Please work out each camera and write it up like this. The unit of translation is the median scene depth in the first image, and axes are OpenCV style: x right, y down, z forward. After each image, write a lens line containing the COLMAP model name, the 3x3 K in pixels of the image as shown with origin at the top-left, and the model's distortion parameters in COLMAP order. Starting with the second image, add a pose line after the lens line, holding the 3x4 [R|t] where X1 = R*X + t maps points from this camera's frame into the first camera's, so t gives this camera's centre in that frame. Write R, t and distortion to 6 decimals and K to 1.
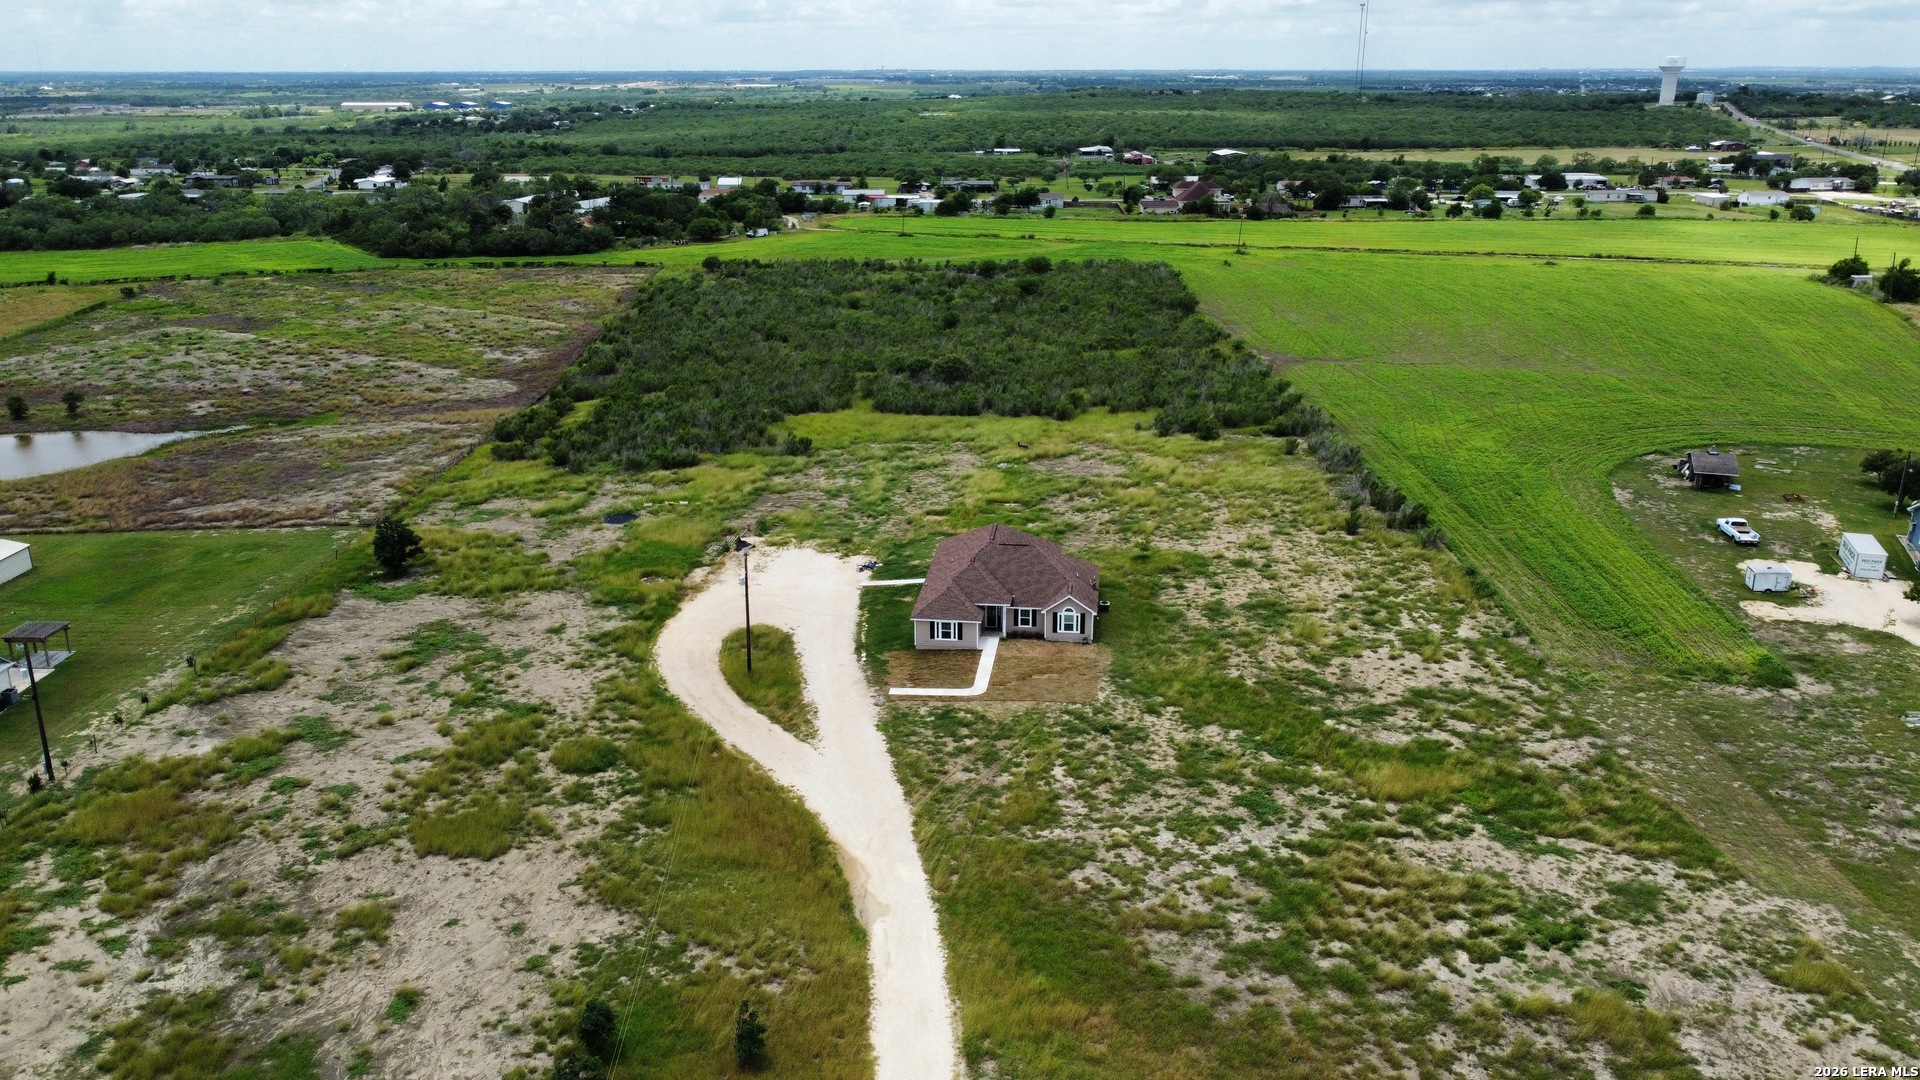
lens RADIAL K [[1451.1, 0, 960.0], [0, 1451.1, 540.0], [0, 0, 1]] dist [-0.002537, -0.003113]
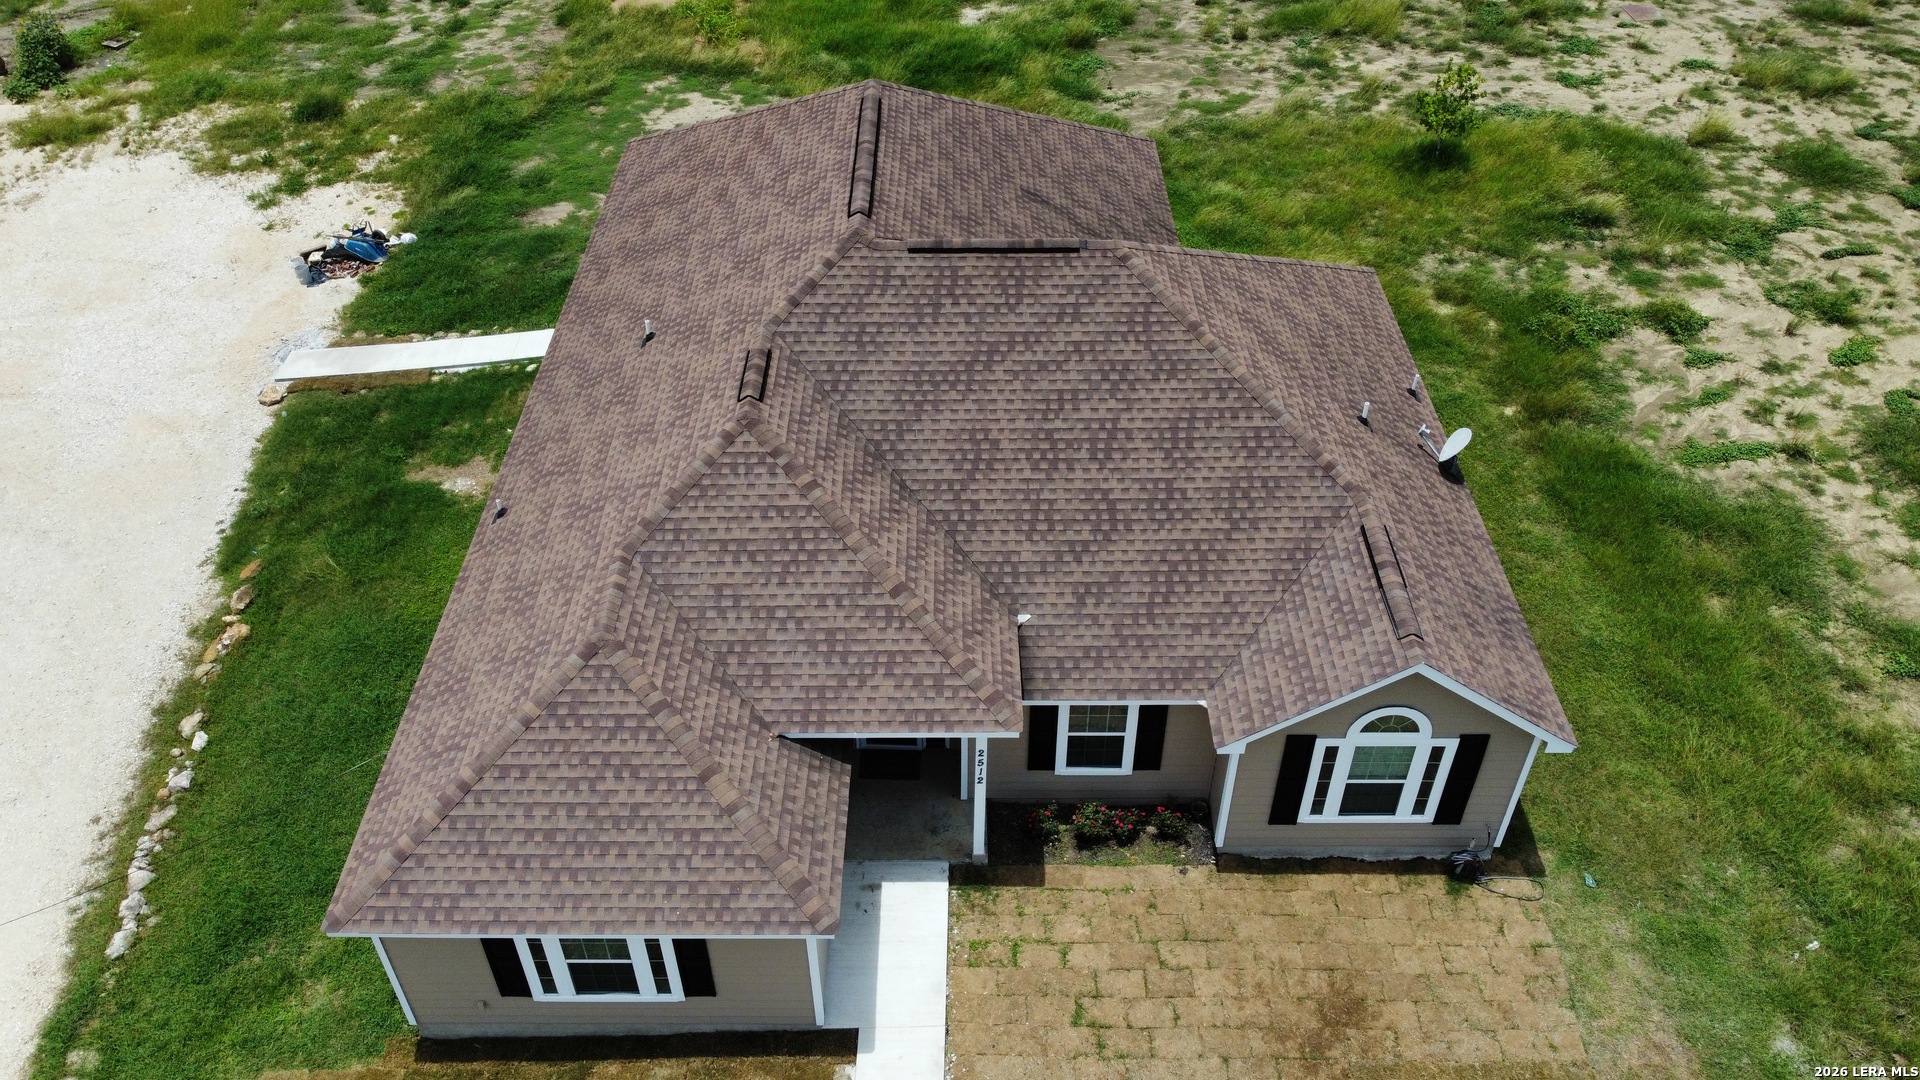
lens RADIAL K [[1451.1, 0, 960.0], [0, 1451.1, 540.0], [0, 0, 1]] dist [-0.002537, -0.003113]
pose [[0.993943, -0.071885, 0.083131, 0.015750], [0.034853, 0.923548, 0.381896, -0.028108], [-0.104228, -0.376686, 0.920459, 0.785642]]
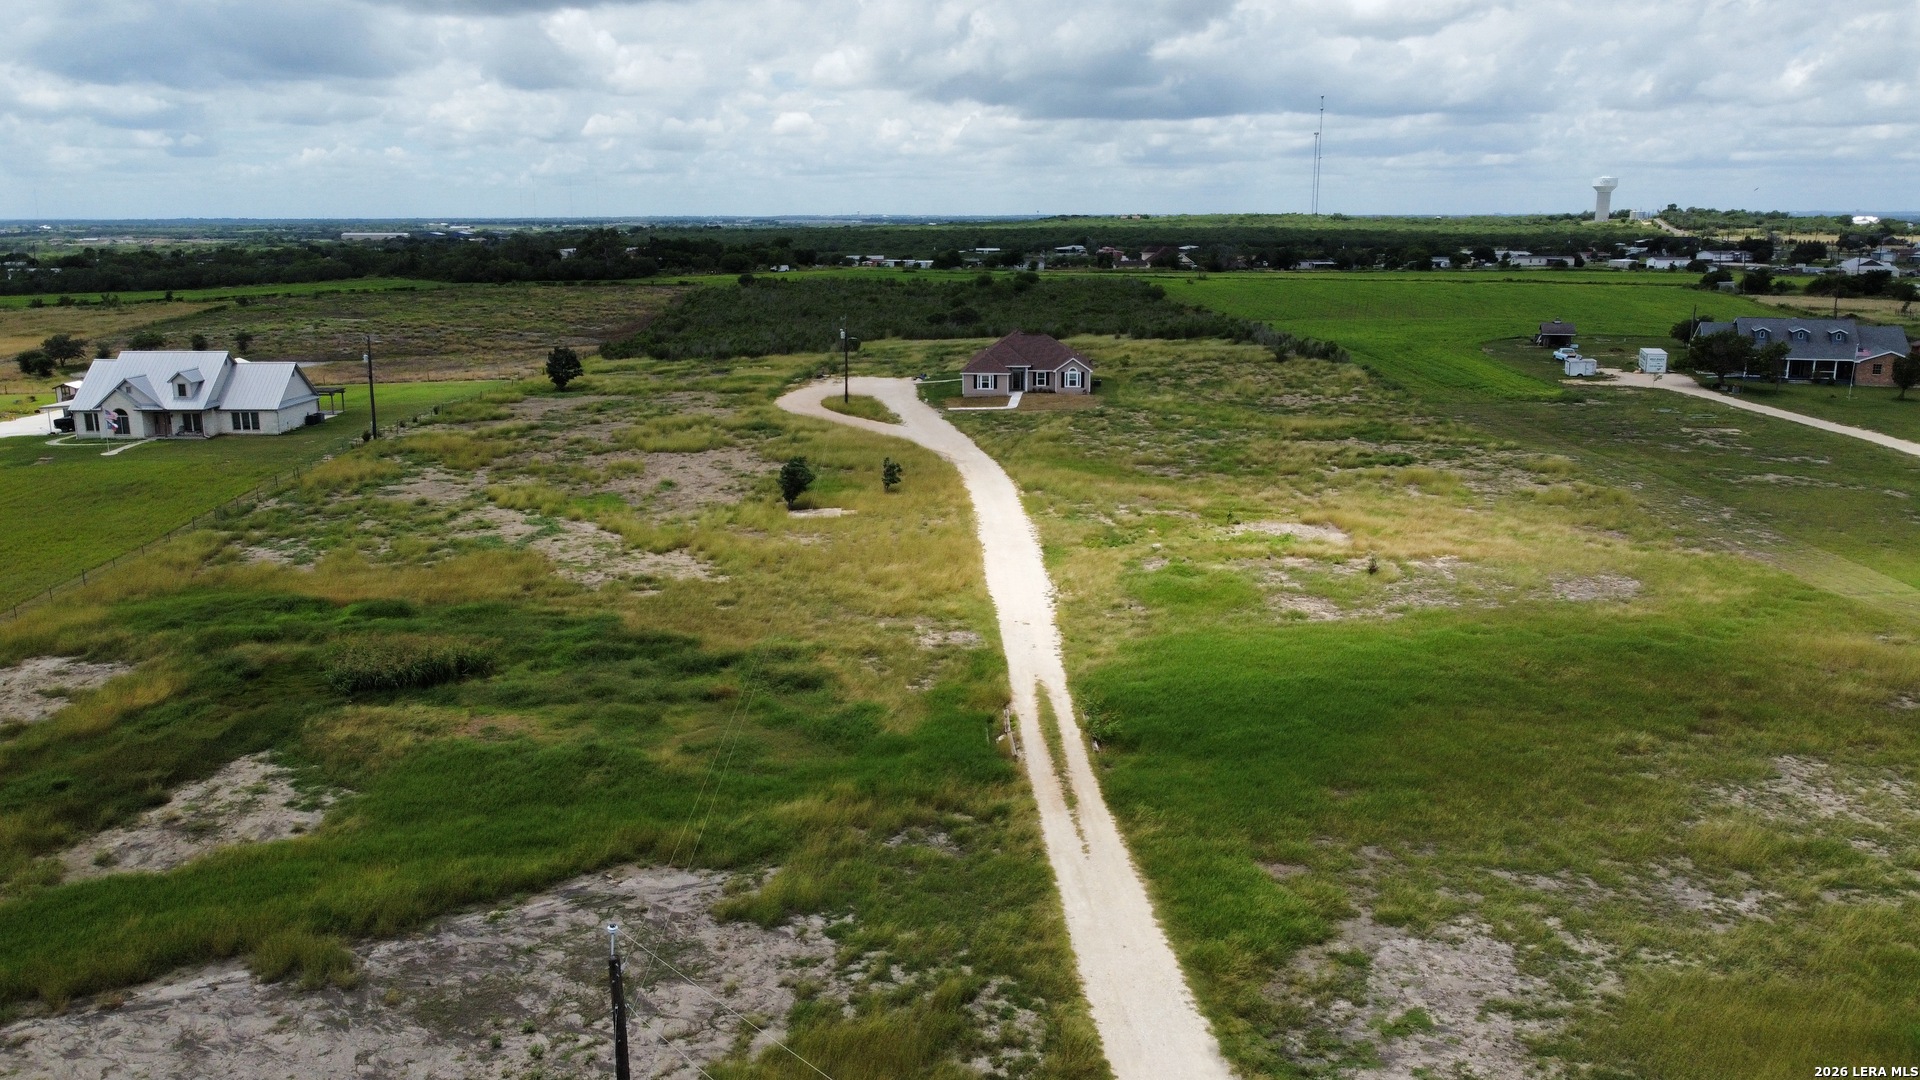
lens RADIAL K [[1451.1, 0, 960.0], [0, 1451.1, 540.0], [0, 0, 1]] dist [-0.002537, -0.003113]
pose [[0.999835, -0.006108, 0.017122, -0.052618], [0.007700, 0.995492, -0.094532, 0.309429], [-0.016467, 0.094648, 0.995375, -0.334912]]
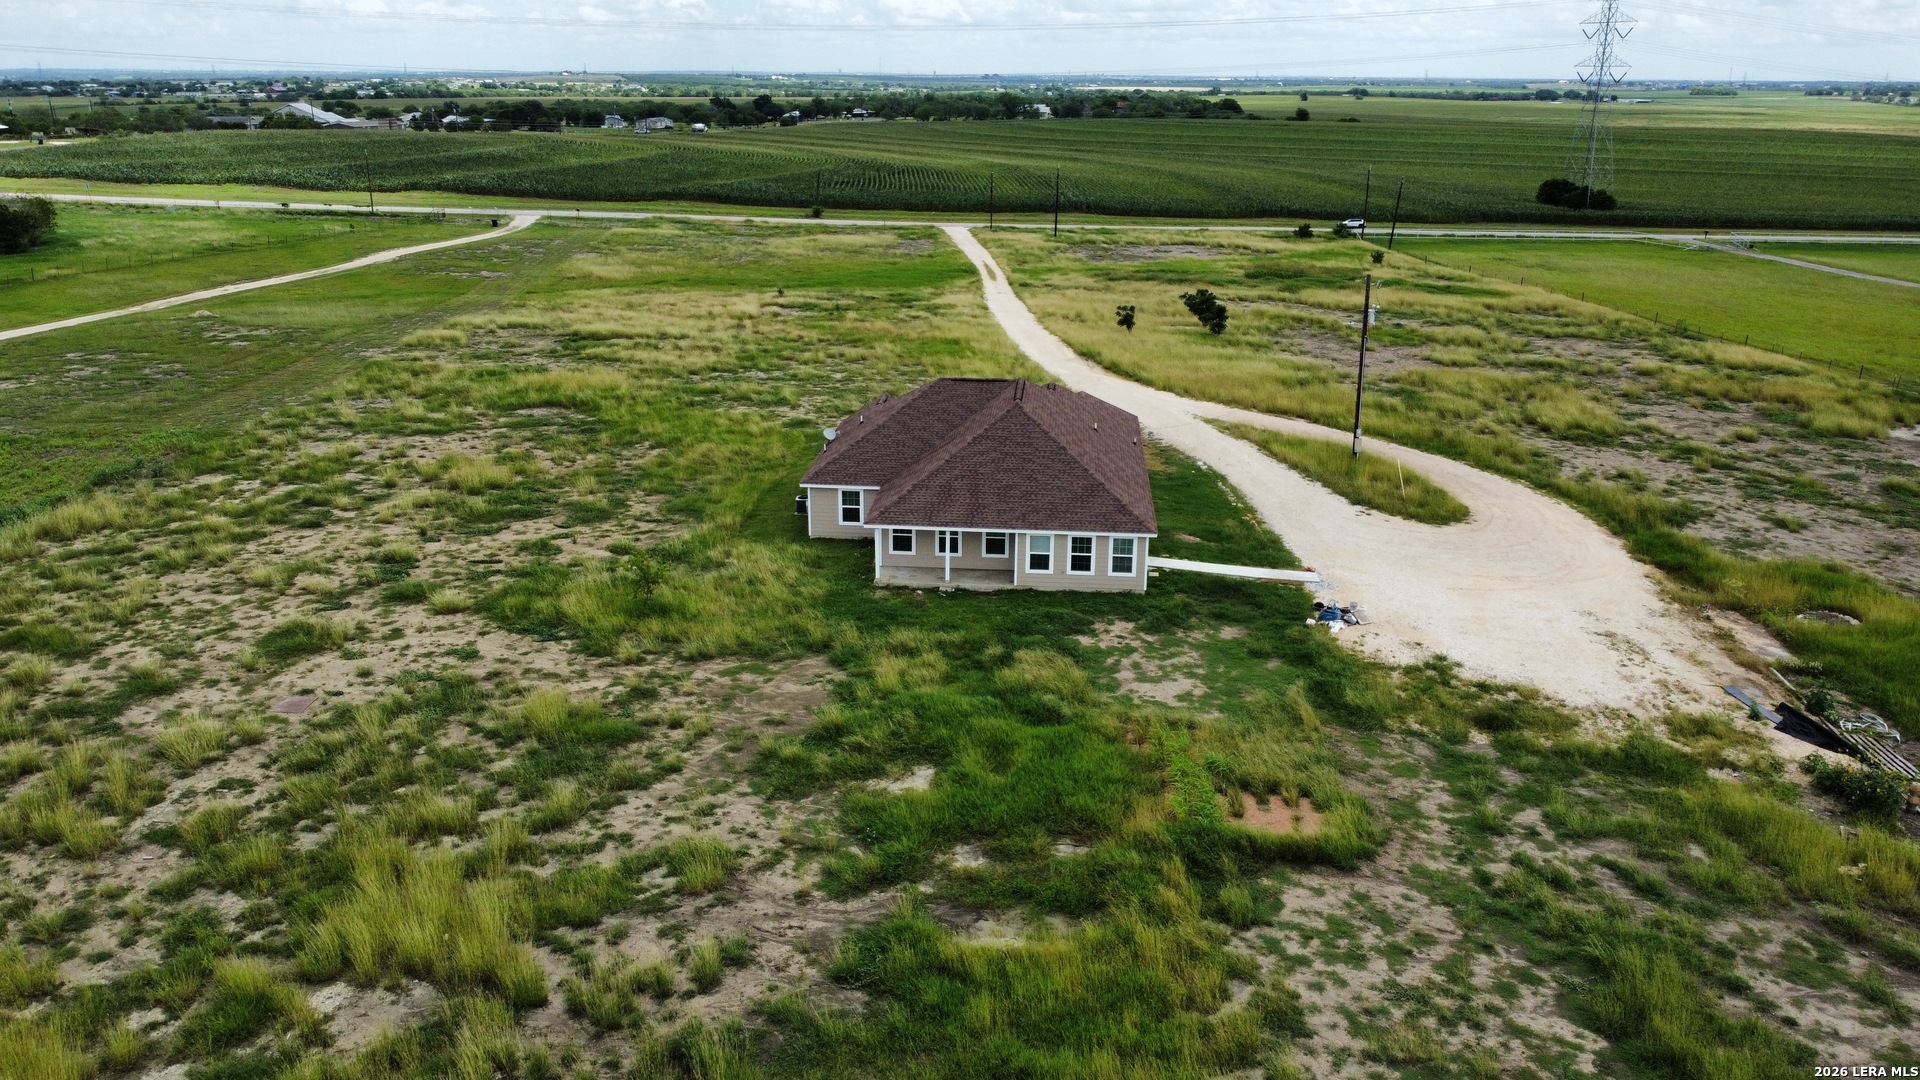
lens RADIAL K [[1451.1, 0, 960.0], [0, 1451.1, 540.0], [0, 0, 1]] dist [-0.002537, -0.003113]
pose [[-0.999525, 0.004208, -0.030537, 0.056756], [-0.014562, 0.808666, 0.588088, -0.247249], [0.027169, 0.588254, -0.808220, 1.381525]]
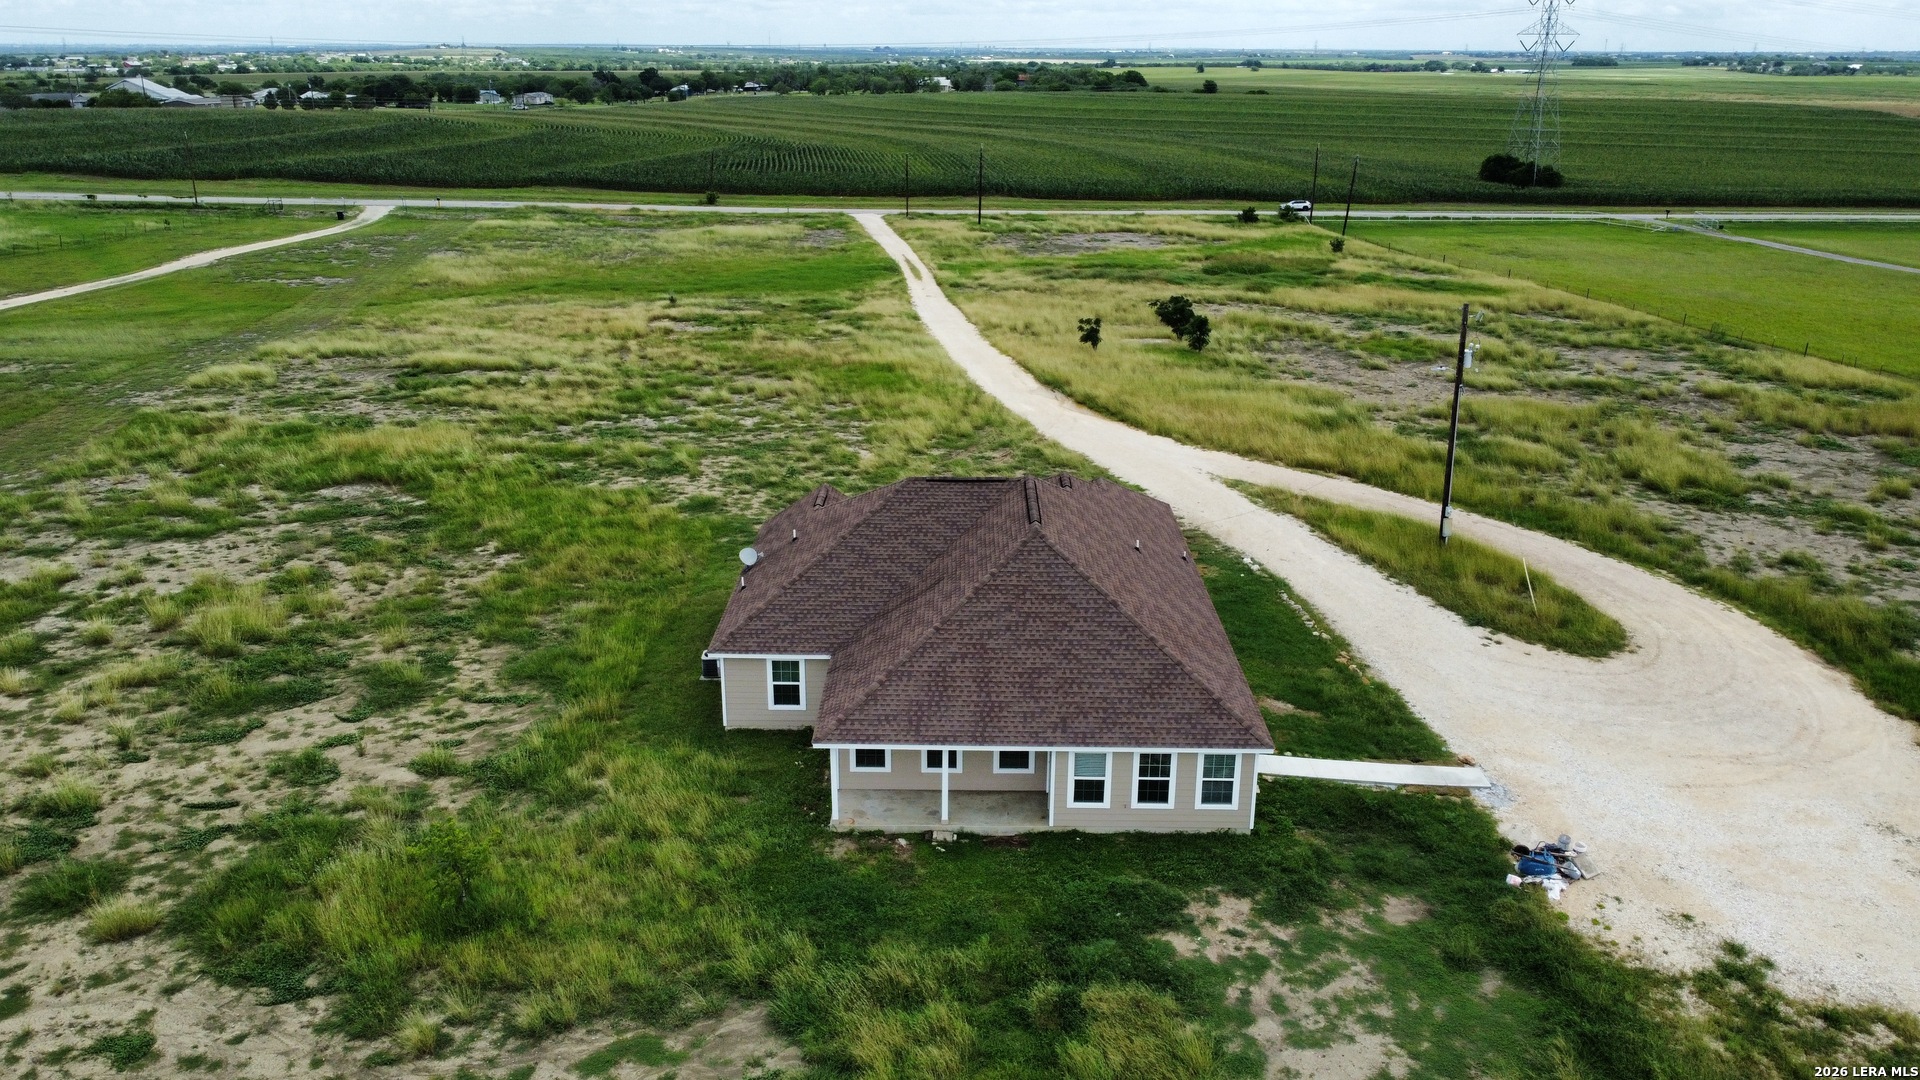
lens RADIAL K [[1451.1, 0, 960.0], [0, 1451.1, 540.0], [0, 0, 1]] dist [-0.002537, -0.003113]
pose [[-0.994810, 0.029290, -0.097440, 0.070163], [-0.035253, 0.799132, 0.600121, -0.192322], [0.095445, 0.600441, -0.793952, 1.225672]]
